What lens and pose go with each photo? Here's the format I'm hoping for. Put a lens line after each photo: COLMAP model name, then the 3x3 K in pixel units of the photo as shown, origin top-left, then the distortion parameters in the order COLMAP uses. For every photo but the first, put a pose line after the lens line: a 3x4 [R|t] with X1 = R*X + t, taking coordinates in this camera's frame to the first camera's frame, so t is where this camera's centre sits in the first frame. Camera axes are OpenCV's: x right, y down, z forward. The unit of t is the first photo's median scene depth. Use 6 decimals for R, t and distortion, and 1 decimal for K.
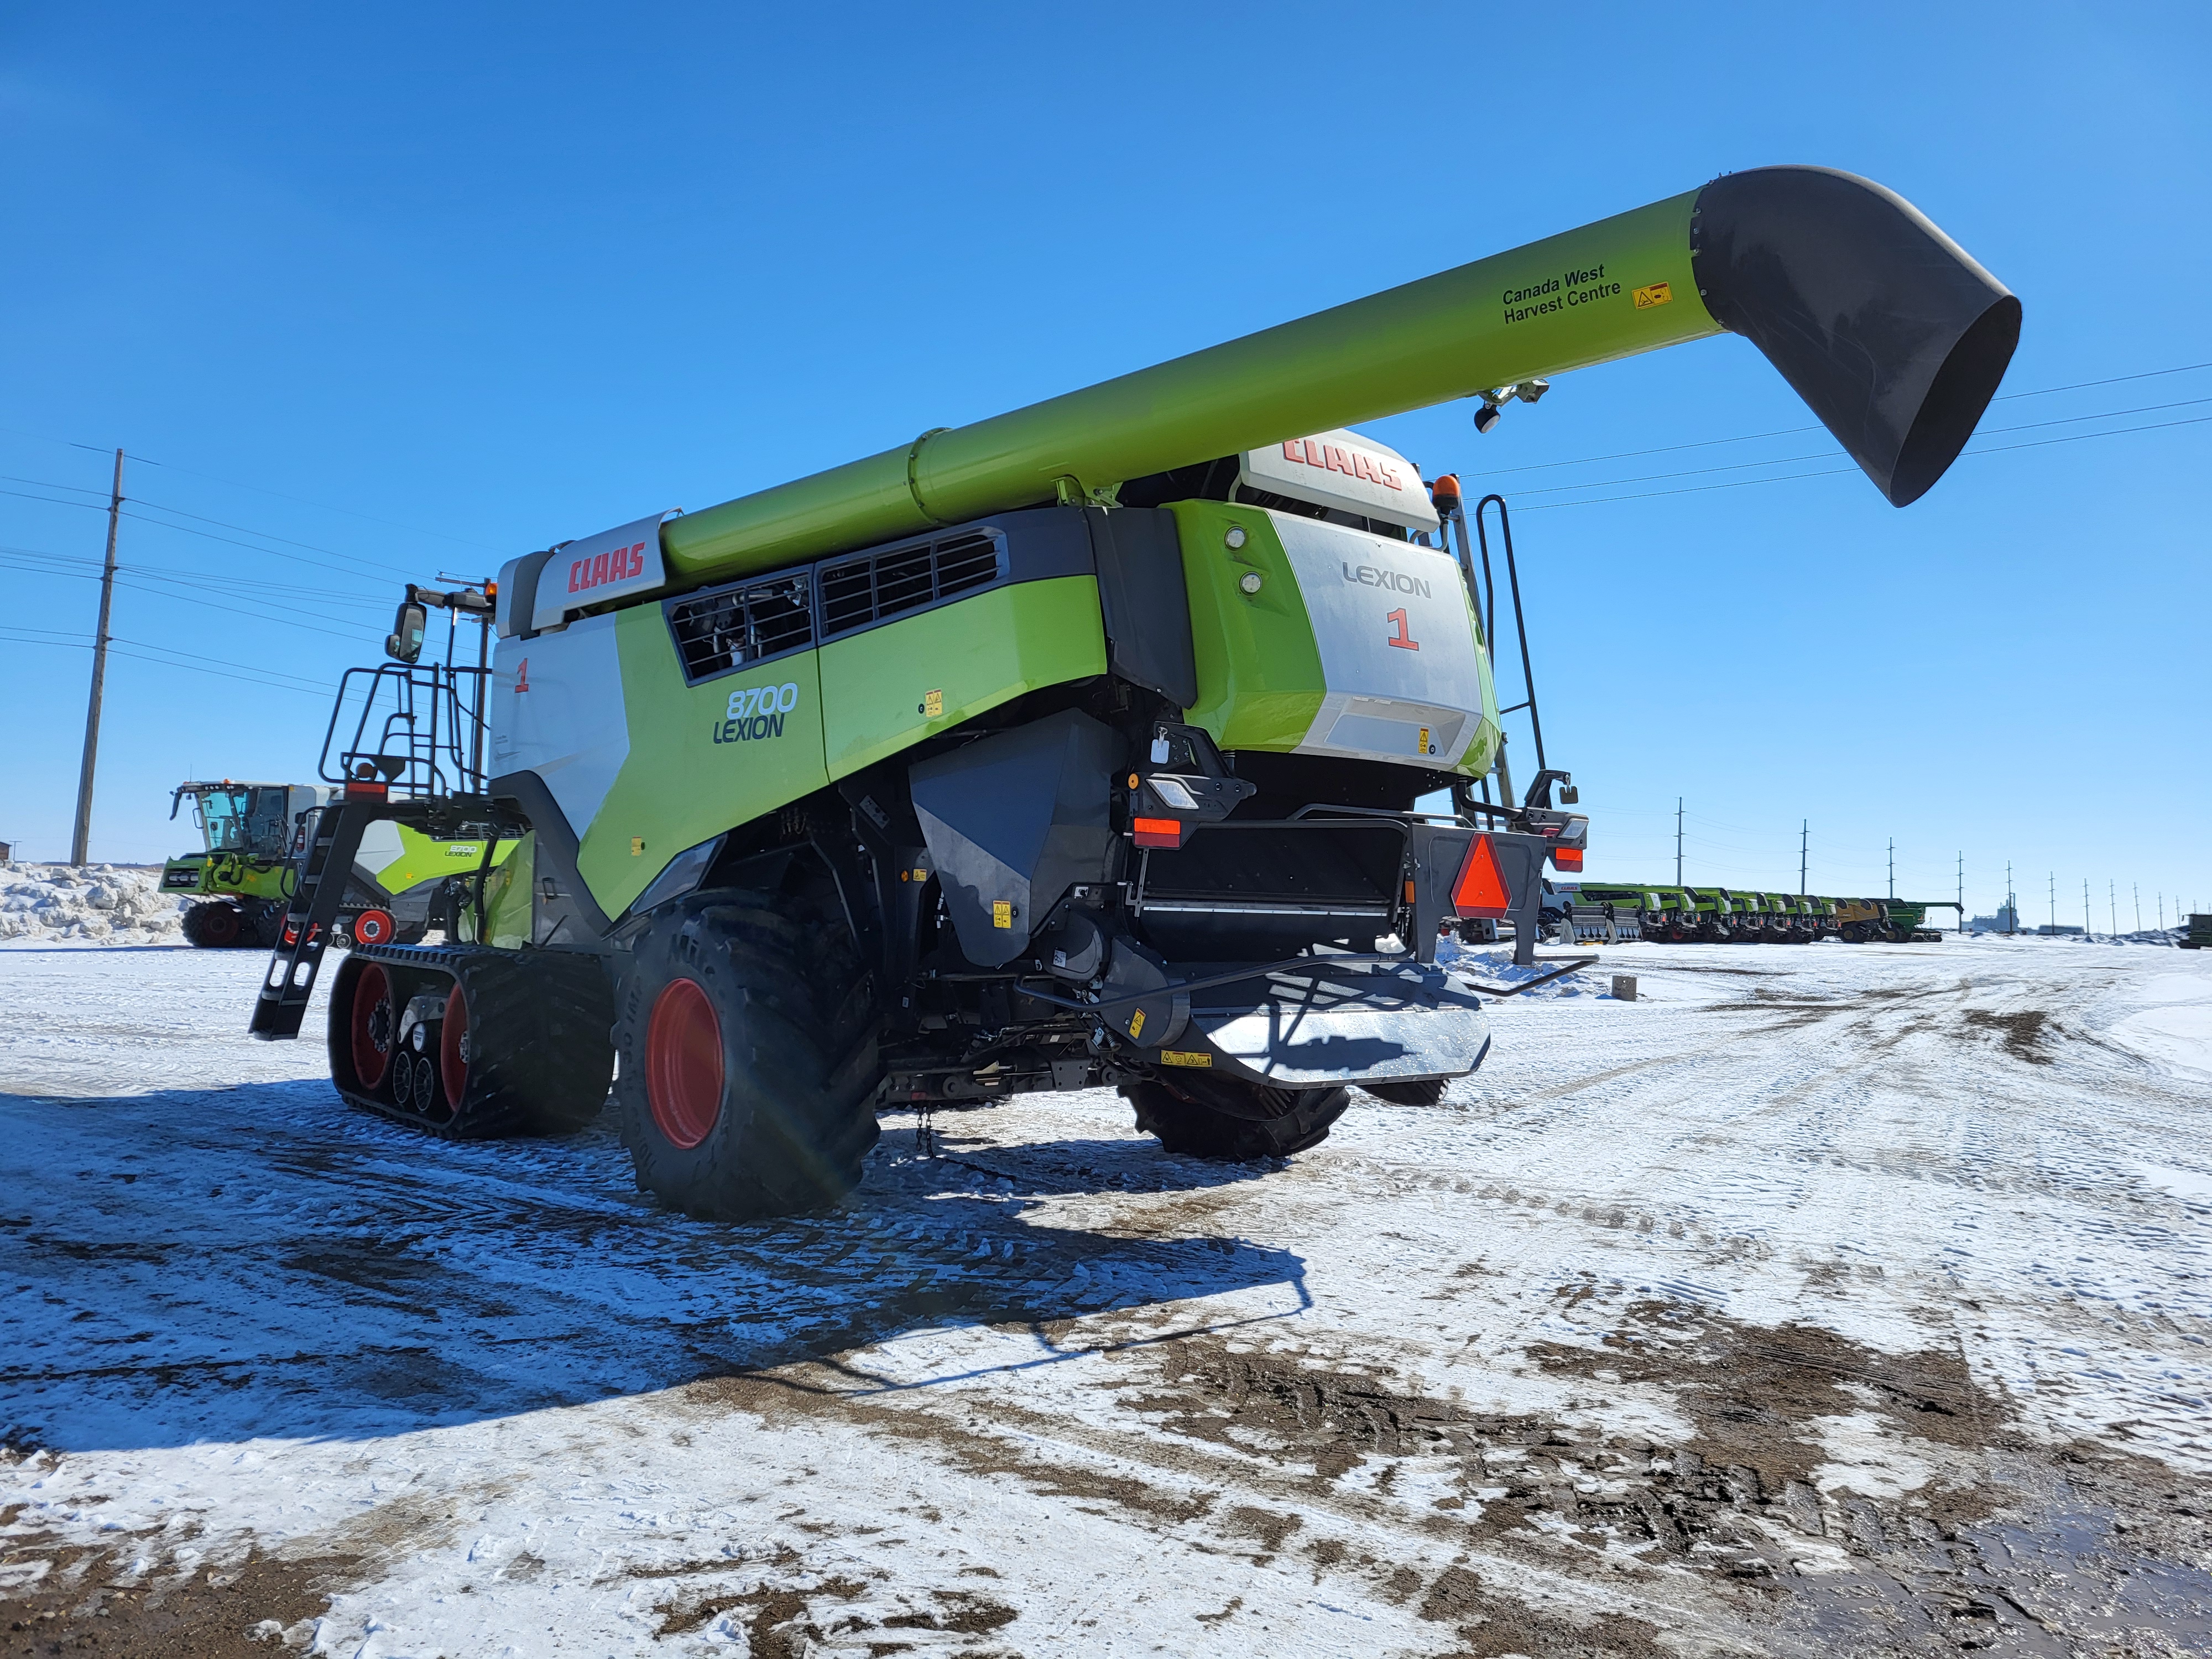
lens RADIAL K [[1675.3, 0, 1107.0], [0, 1675.3, 876.4], [0, 0, 1]] dist [0.076559, -0.076943]
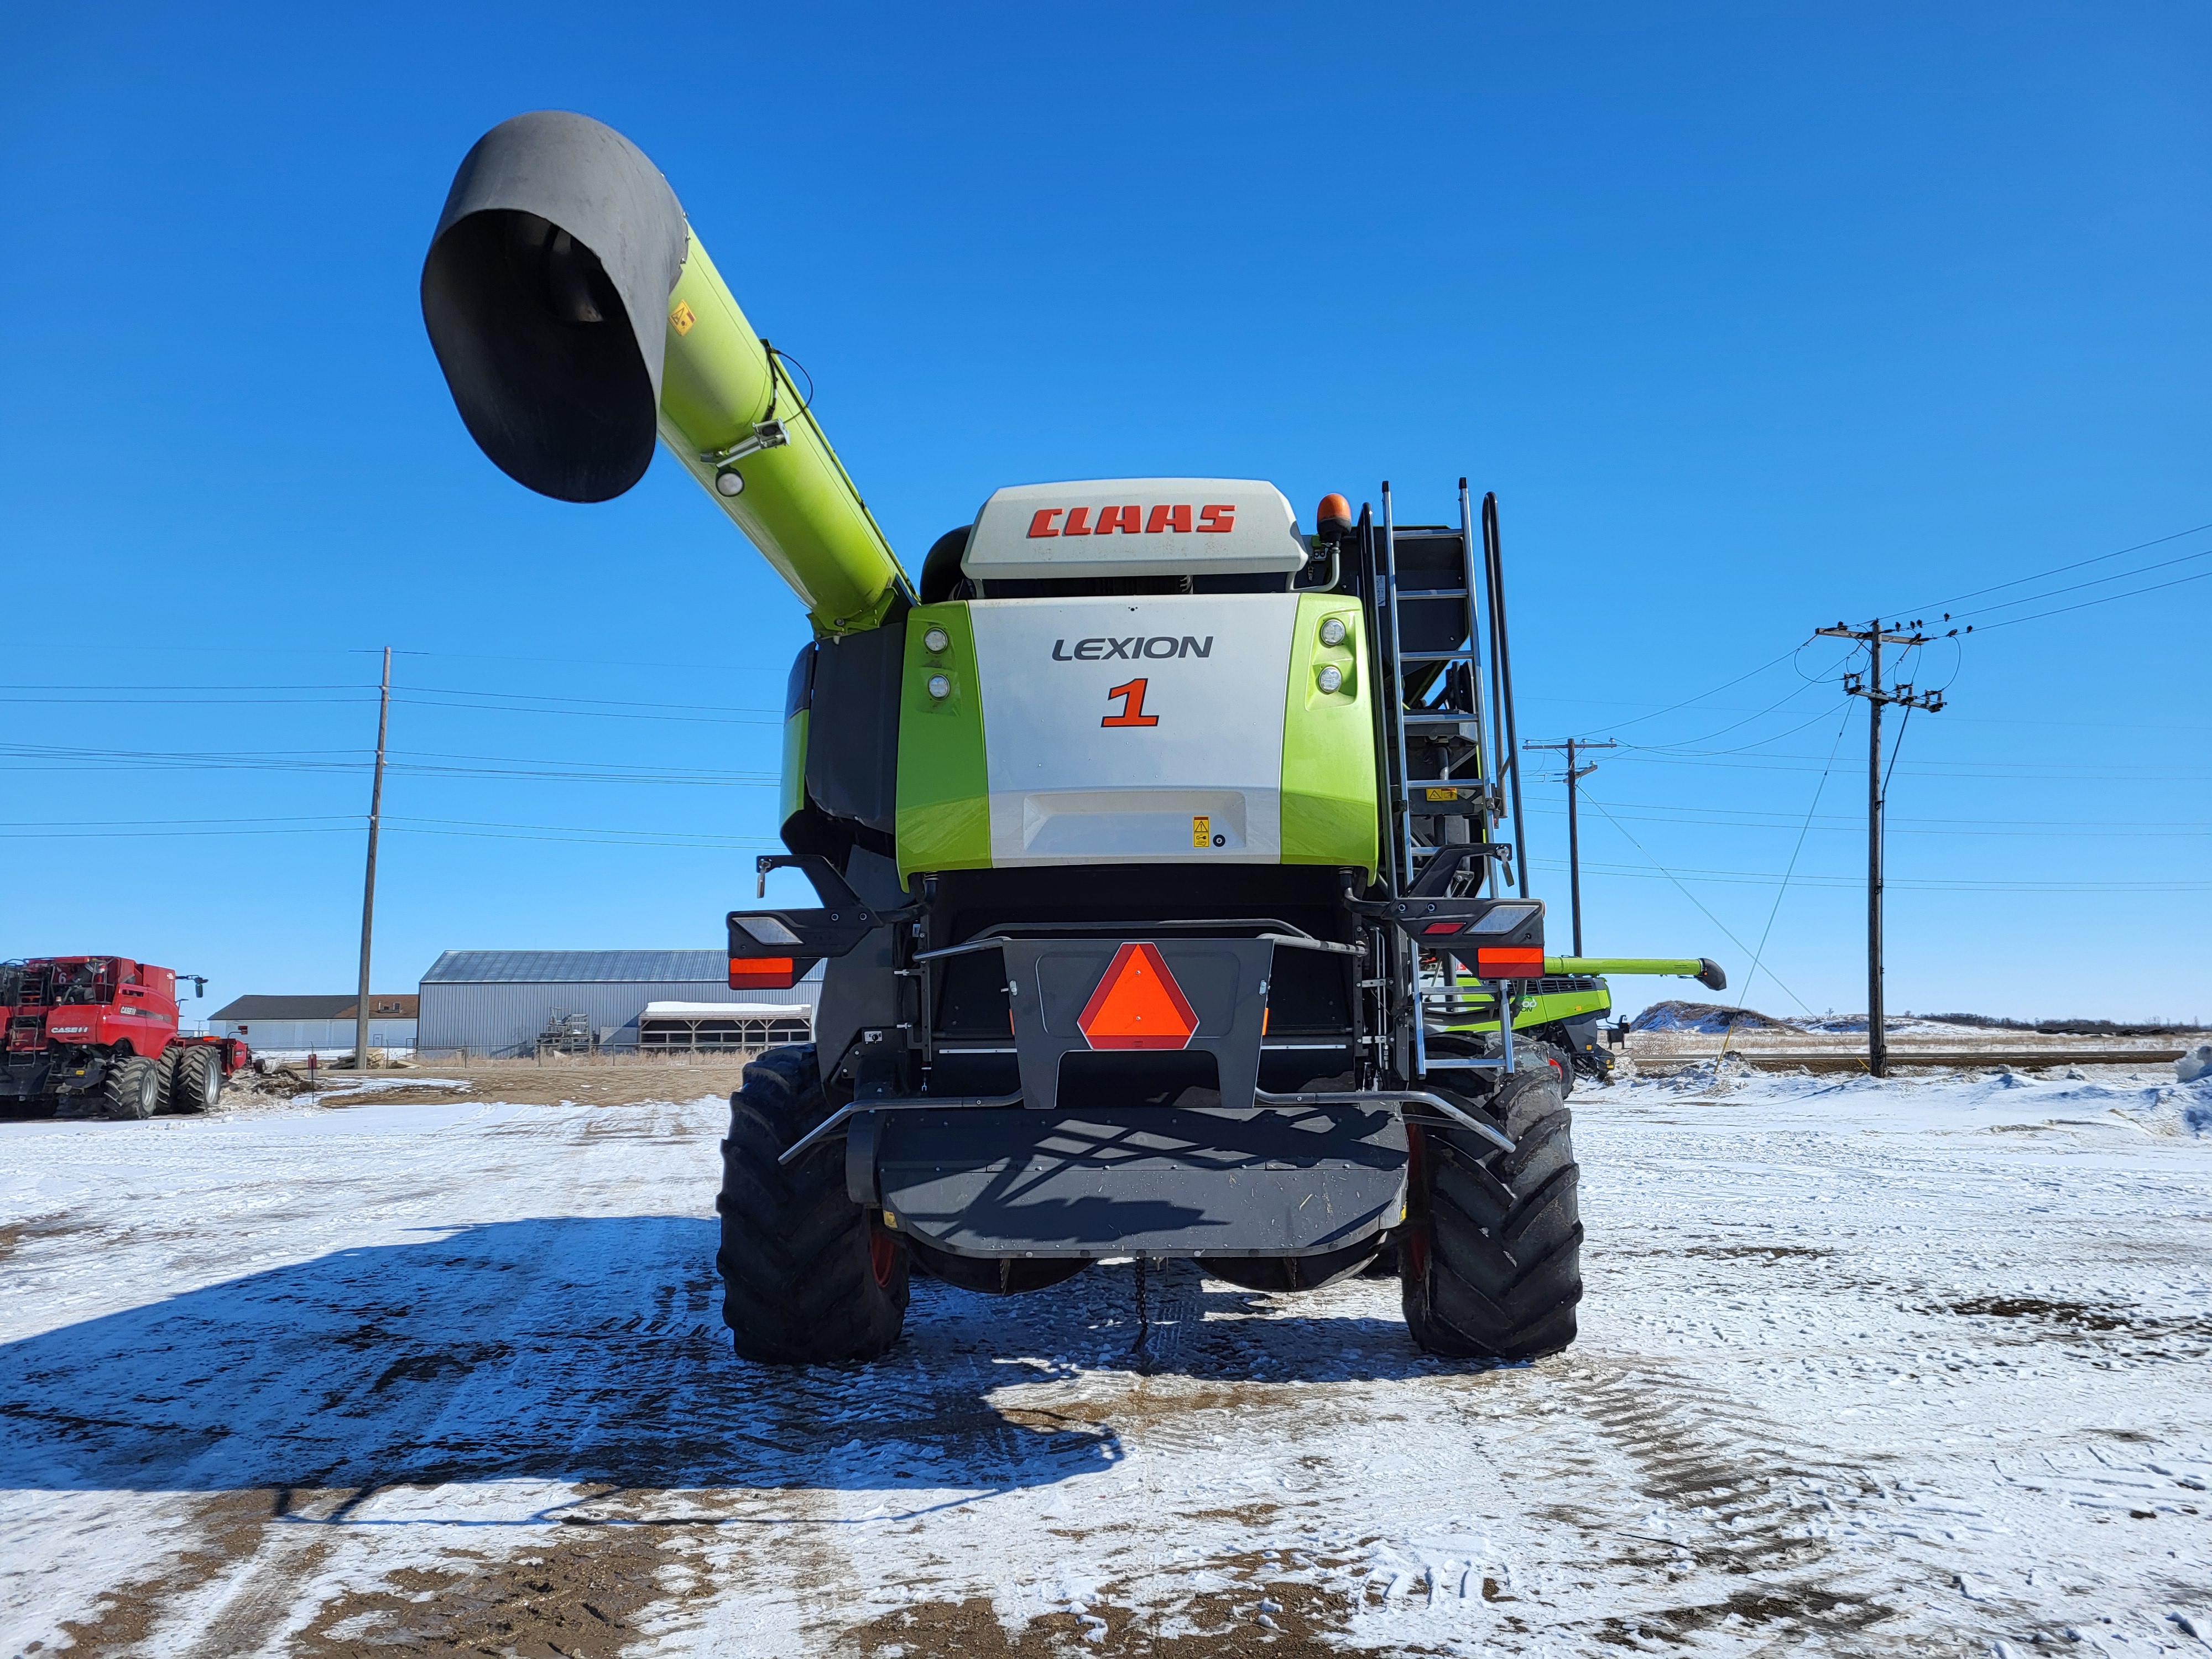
lens RADIAL K [[1675.3, 0, 1107.0], [0, 1675.3, 876.4], [0, 0, 1]] dist [0.076559, -0.076943]
pose [[0.738022, -0.102559, -0.666937, 1.773205], [0.042631, 0.993494, -0.105601, 0.062738], [0.673428, 0.049504, 0.737593, 0.950795]]
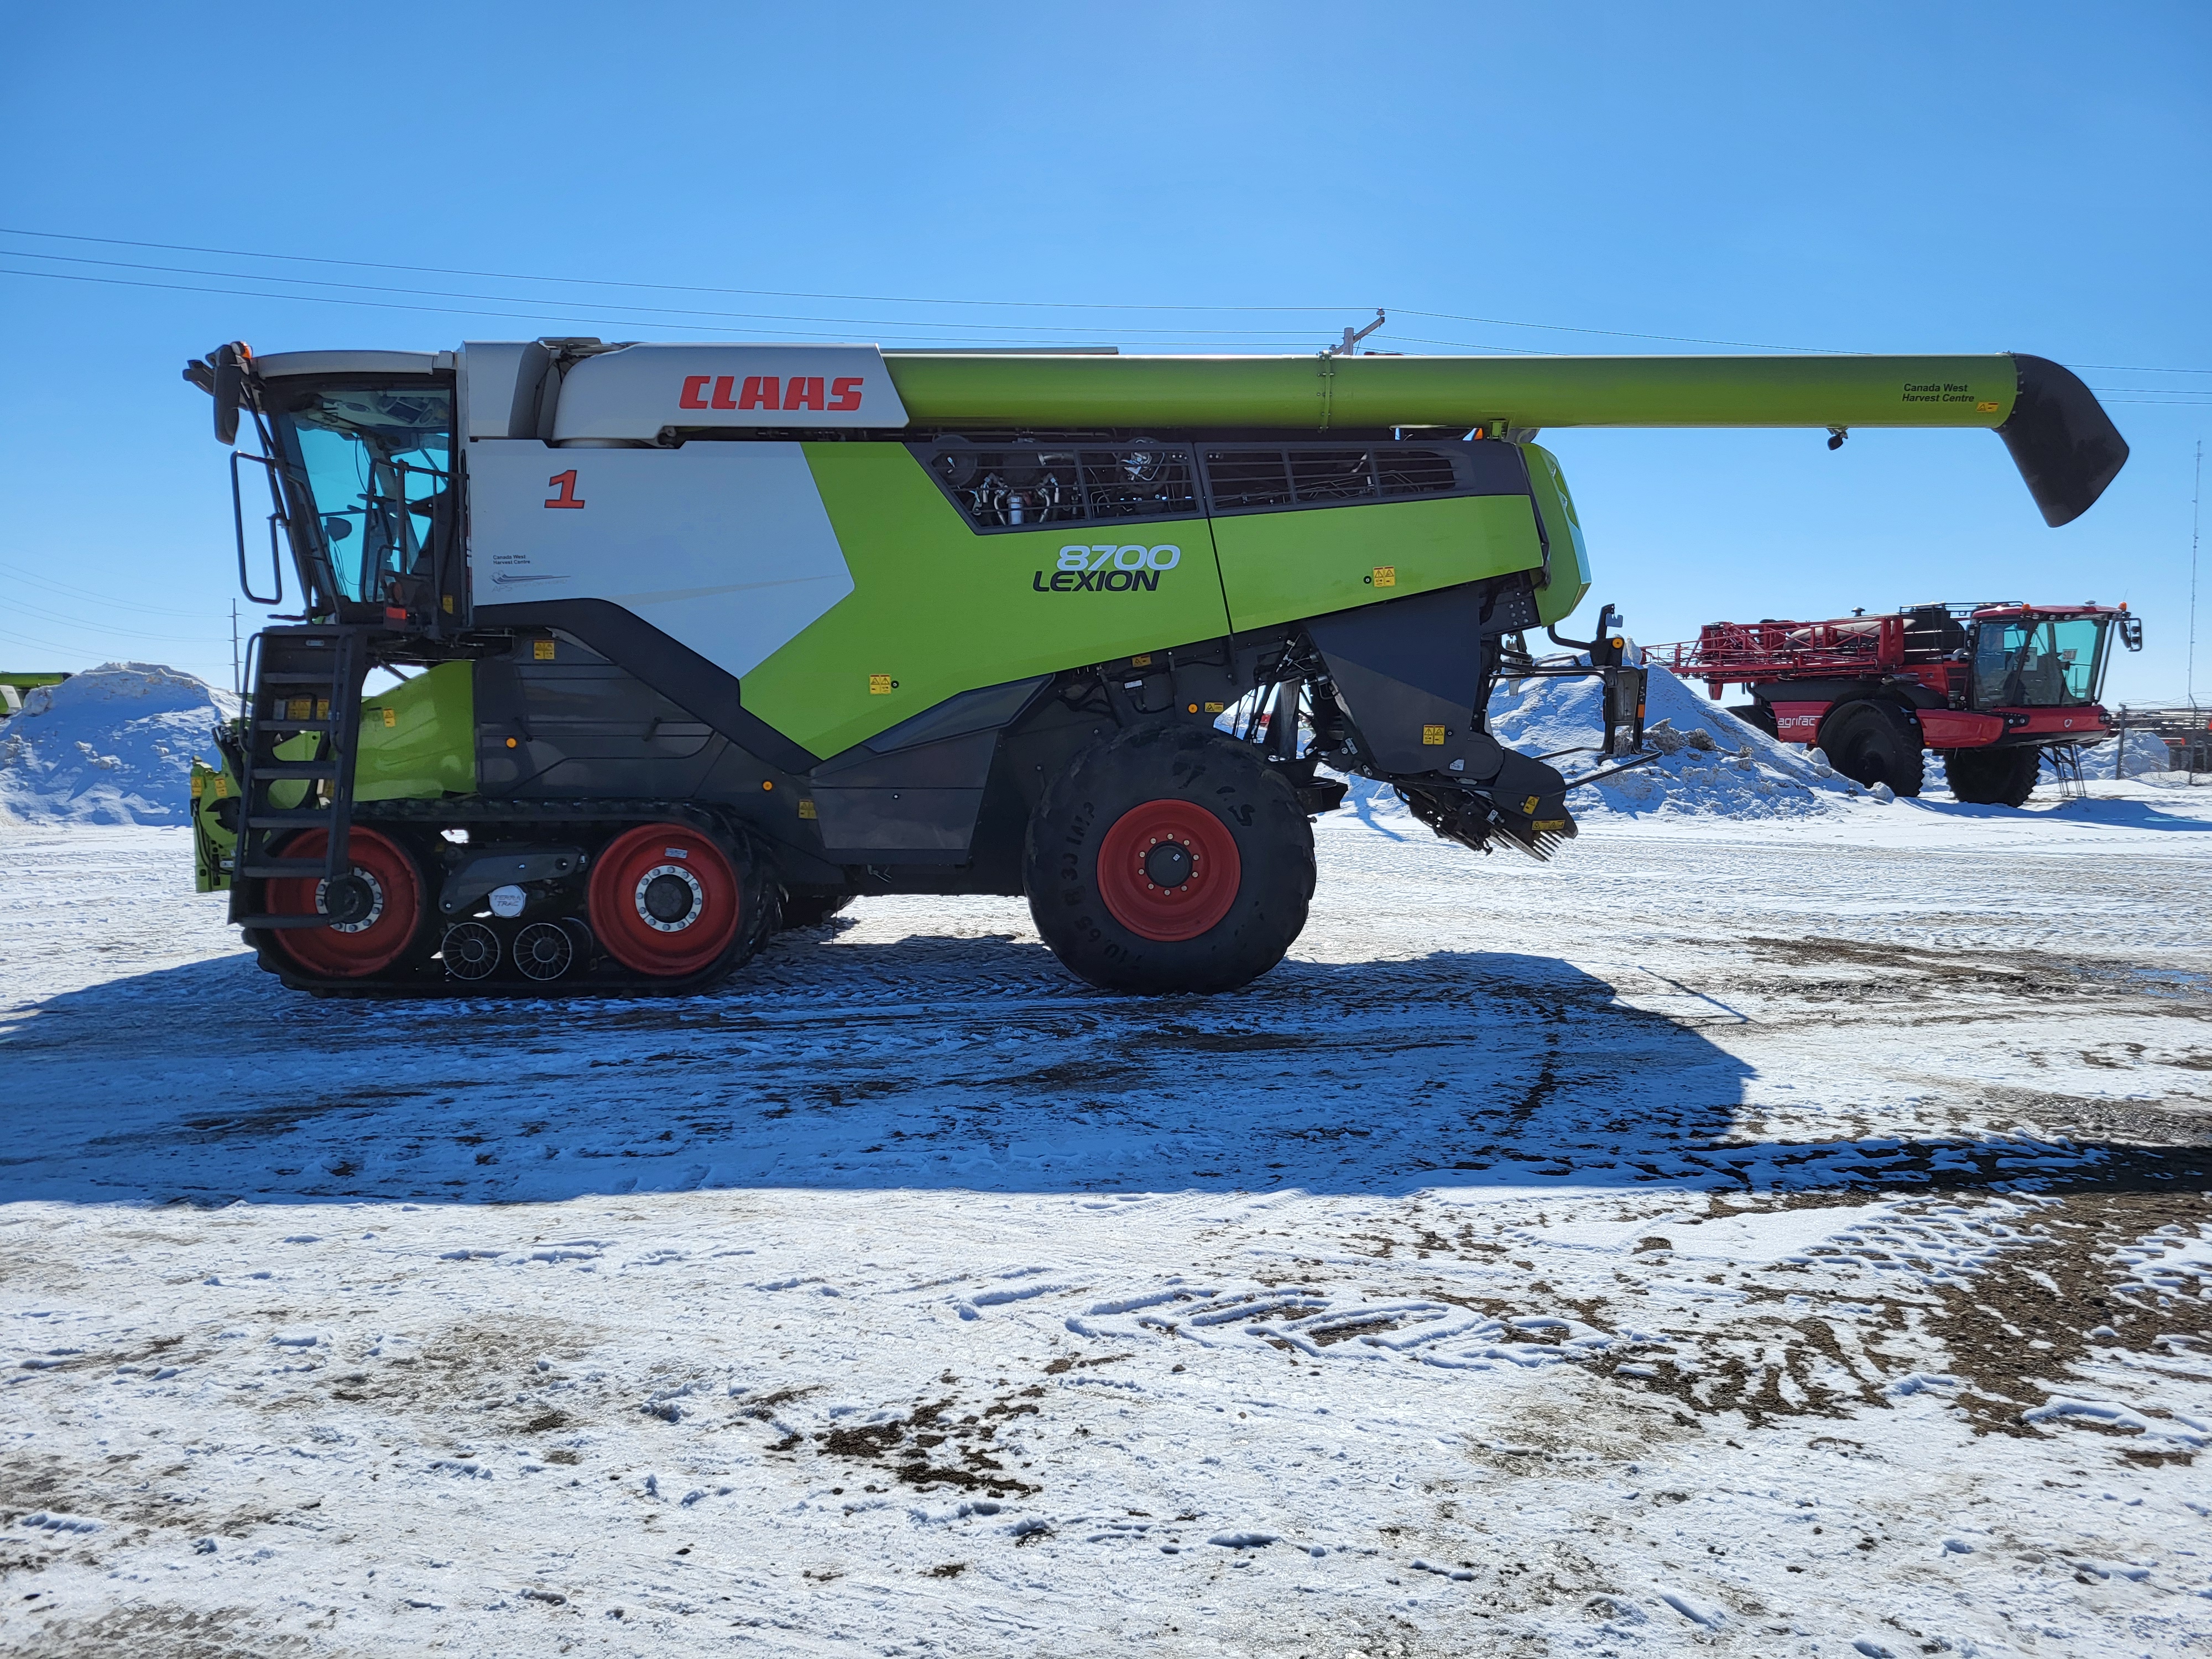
lens RADIAL K [[1675.3, 0, 1107.0], [0, 1675.3, 876.4], [0, 0, 1]] dist [0.076559, -0.076943]
pose [[0.665294, -0.063882, 0.743843, -0.931035], [0.007832, 0.996875, 0.078607, 0.018520], [-0.746540, -0.046472, 0.663715, 0.212527]]
